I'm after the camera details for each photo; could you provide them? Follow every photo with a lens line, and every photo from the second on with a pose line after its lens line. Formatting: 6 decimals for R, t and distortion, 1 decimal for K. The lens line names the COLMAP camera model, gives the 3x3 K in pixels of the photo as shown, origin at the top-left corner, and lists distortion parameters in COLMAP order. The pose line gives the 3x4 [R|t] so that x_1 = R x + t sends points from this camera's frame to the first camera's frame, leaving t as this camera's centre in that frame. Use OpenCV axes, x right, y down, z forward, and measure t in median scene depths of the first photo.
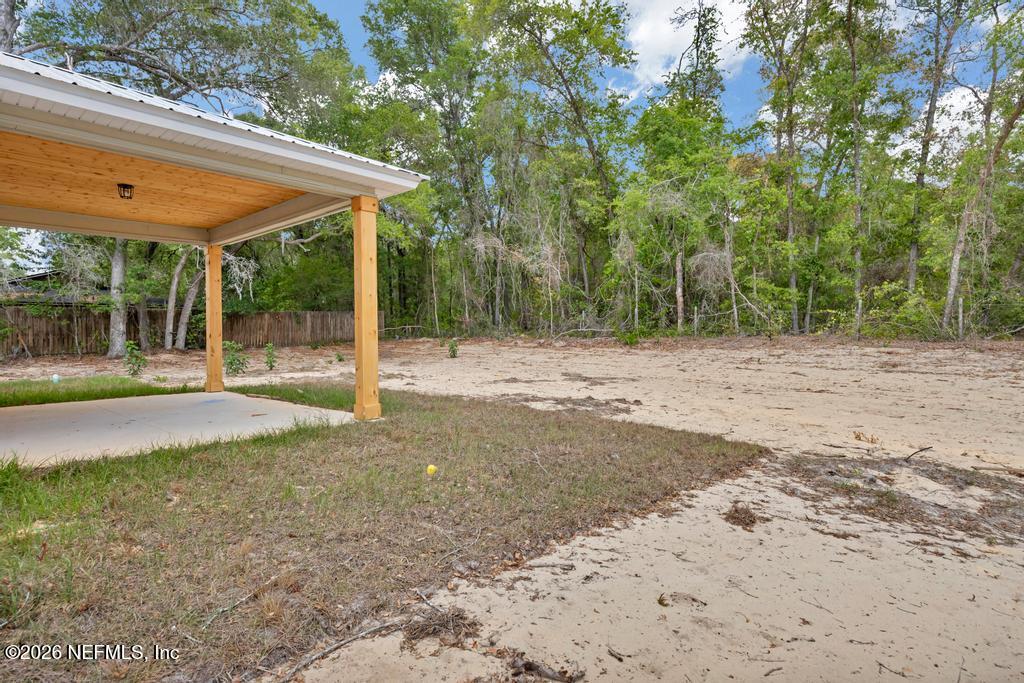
lens RADIAL K [[531.5, 0, 512.7], [0, 531.5, 338.1], [0, 0, 1]] dist [0.000302, 0.000149]
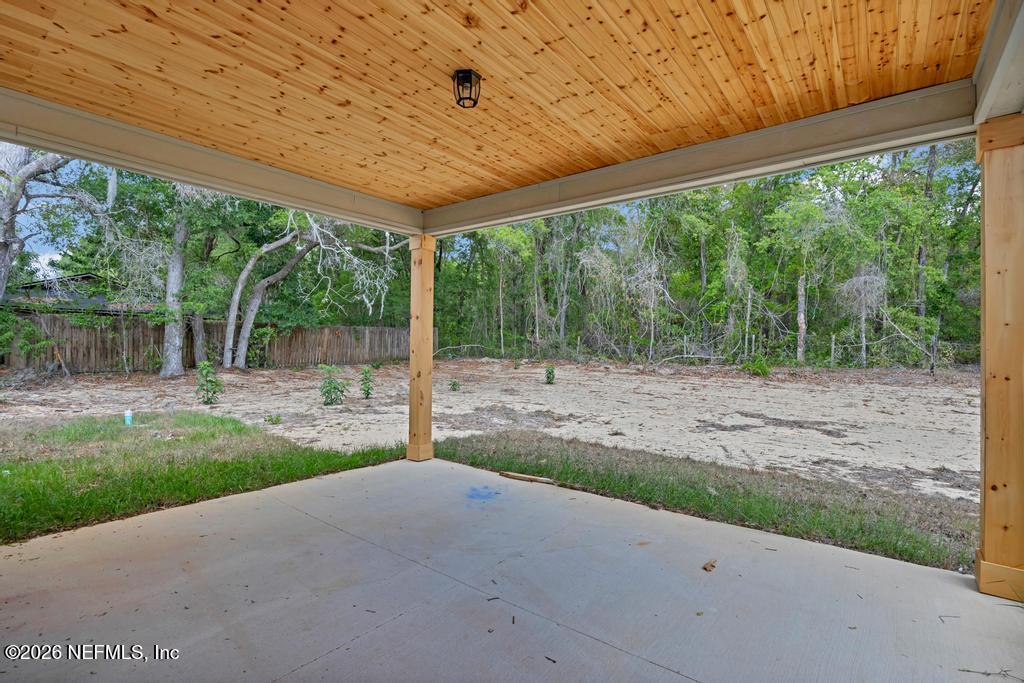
lens RADIAL K [[487.4, 0, 510.2], [0, 487.4, 341.3], [0, 0, 1]] dist [-0.004508, -0.000237]
pose [[0.998350, 0.025708, 0.051354, -0.245333], [-0.024508, 0.999415, -0.023859, -0.015364], [-0.051938, 0.022561, 0.998395, 0.196971]]
